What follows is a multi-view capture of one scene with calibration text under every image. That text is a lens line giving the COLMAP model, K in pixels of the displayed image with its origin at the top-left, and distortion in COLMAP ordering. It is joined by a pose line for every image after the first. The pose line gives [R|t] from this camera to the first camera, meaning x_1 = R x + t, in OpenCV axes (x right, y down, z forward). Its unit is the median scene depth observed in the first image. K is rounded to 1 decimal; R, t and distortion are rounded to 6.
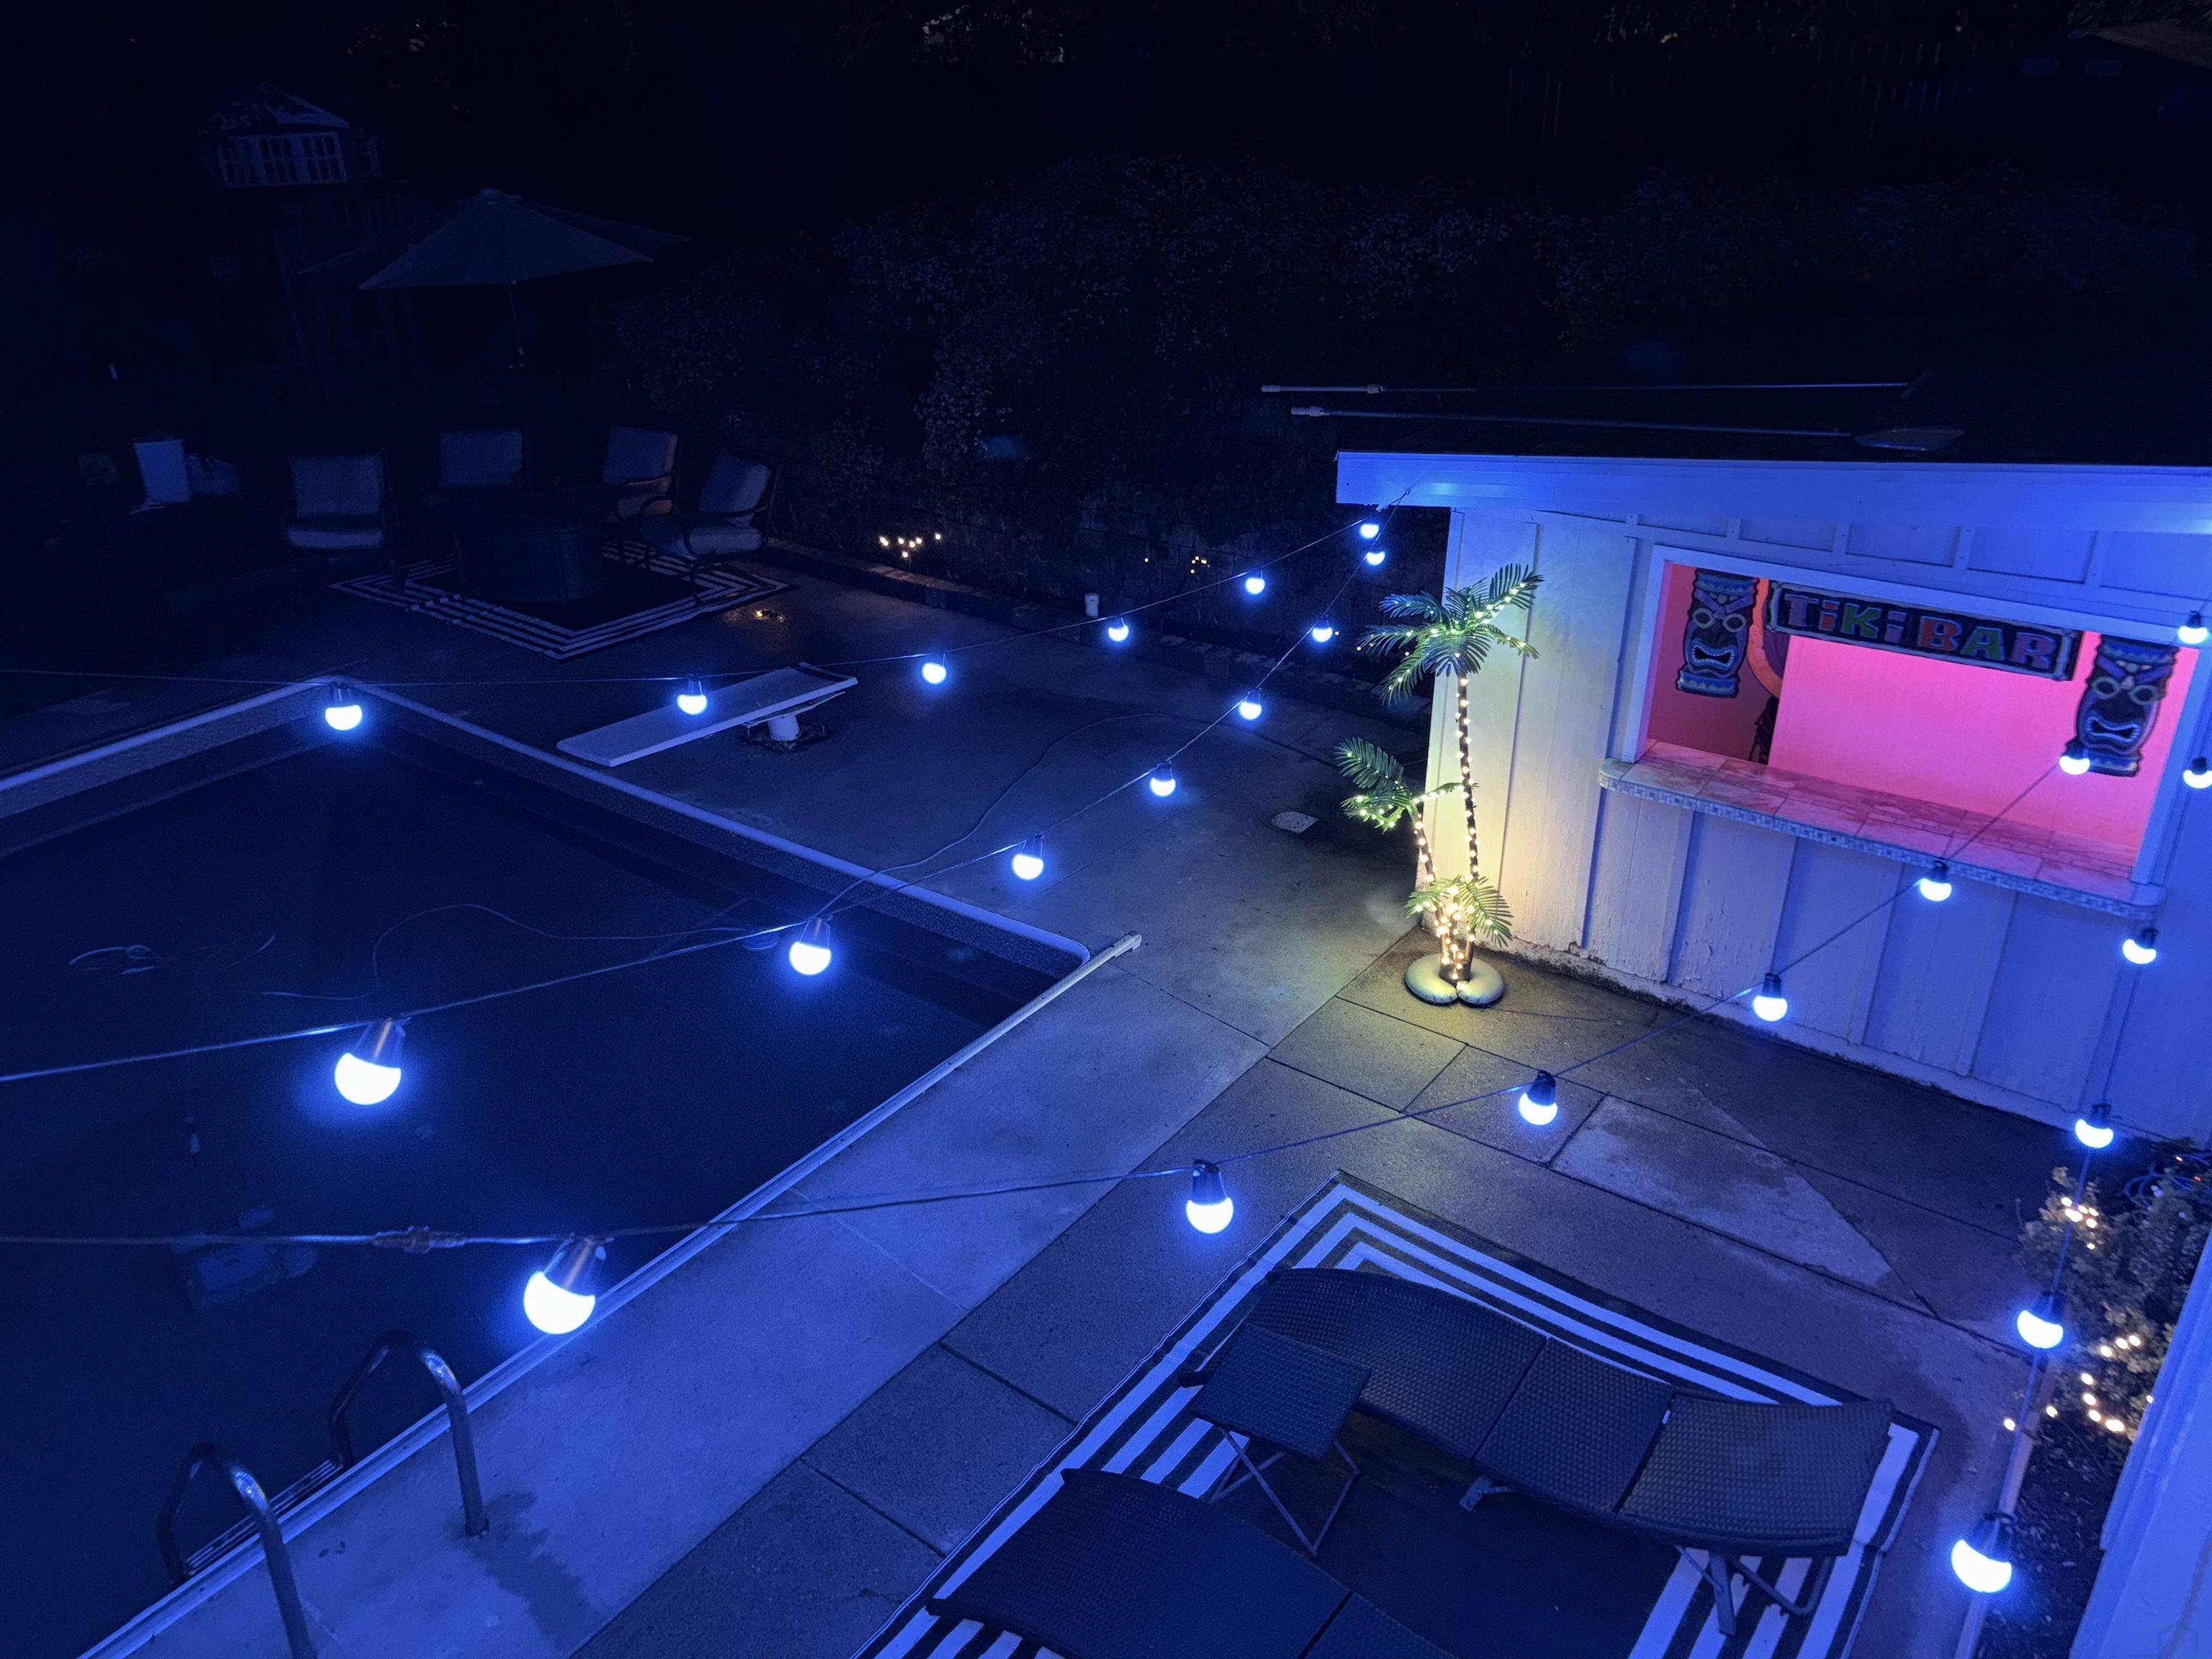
lens RADIAL K [[1636.0, 0, 1106.3], [0, 1636.0, 767.4], [0, 0, 1]] dist [0.024491, -0.002355]
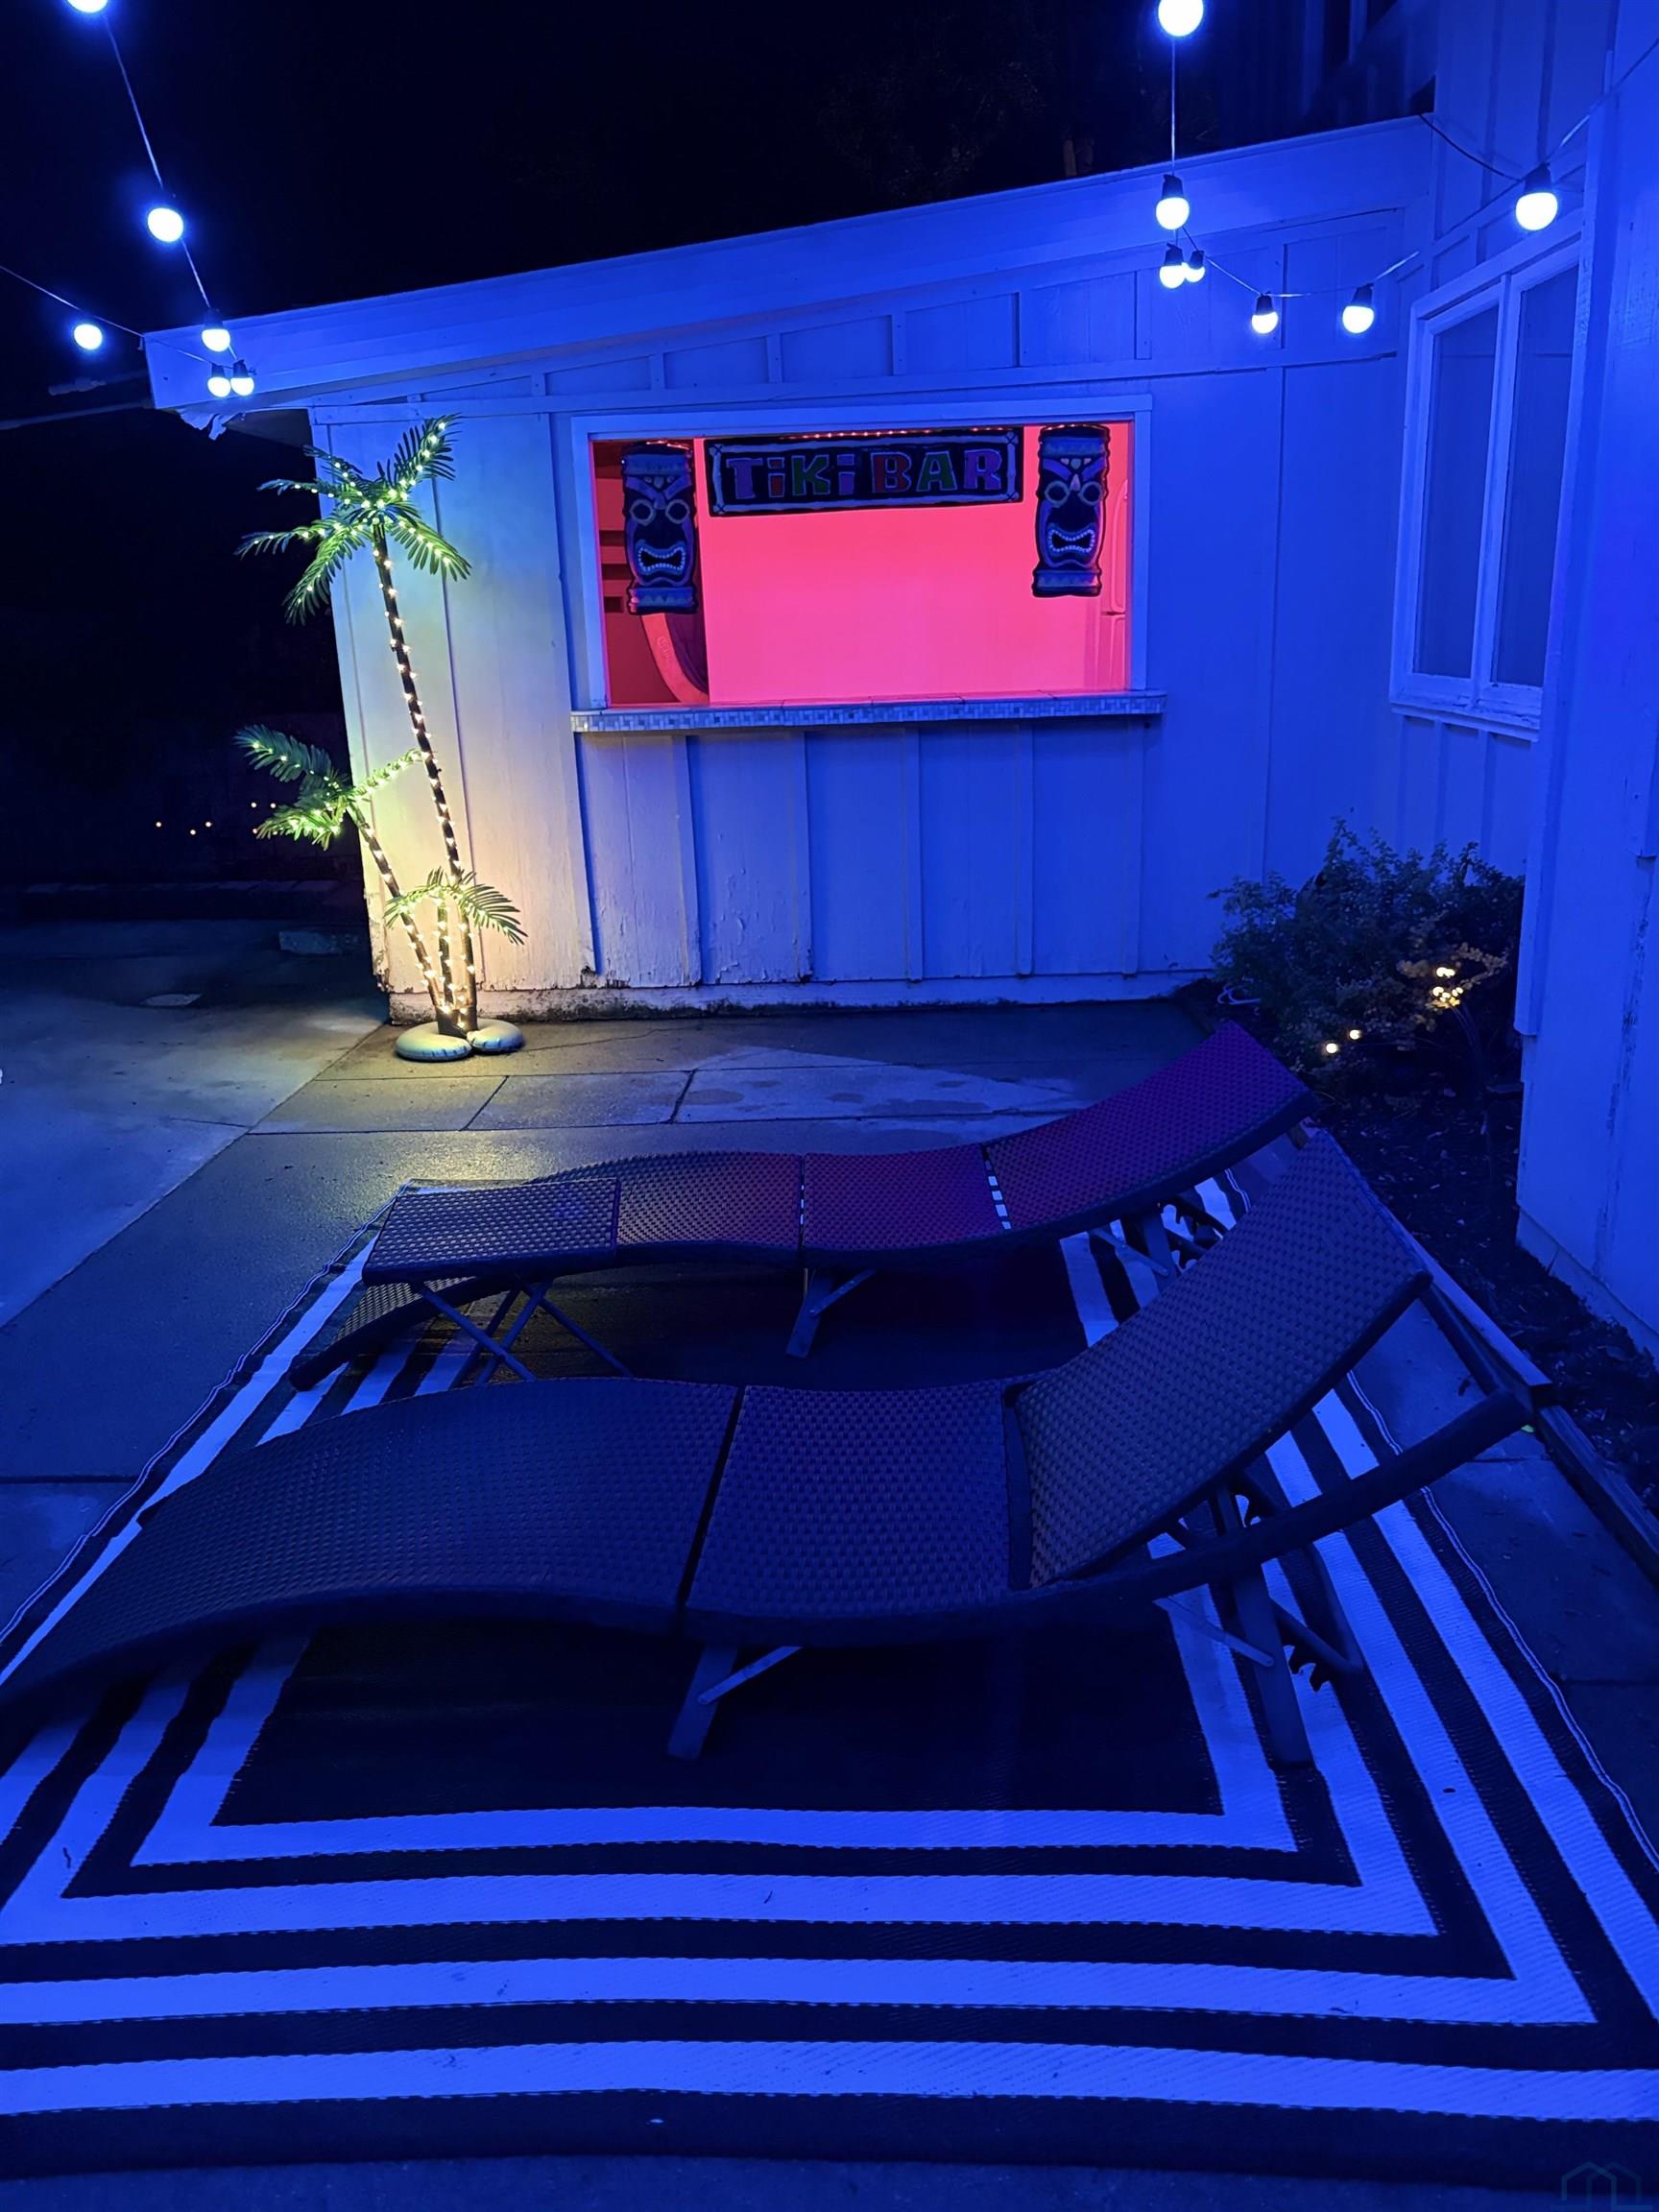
lens RADIAL K [[1642.9, 0, 841.4], [0, 1642.9, 1119.3], [0, 0, 1]] dist [0.004501, -0.004742]
pose [[0.818474, -0.204043, 0.537092, -0.068986], [0.266518, 0.962987, -0.040305, 0.270225], [-0.508988, 0.176133, 0.842560, 0.293405]]
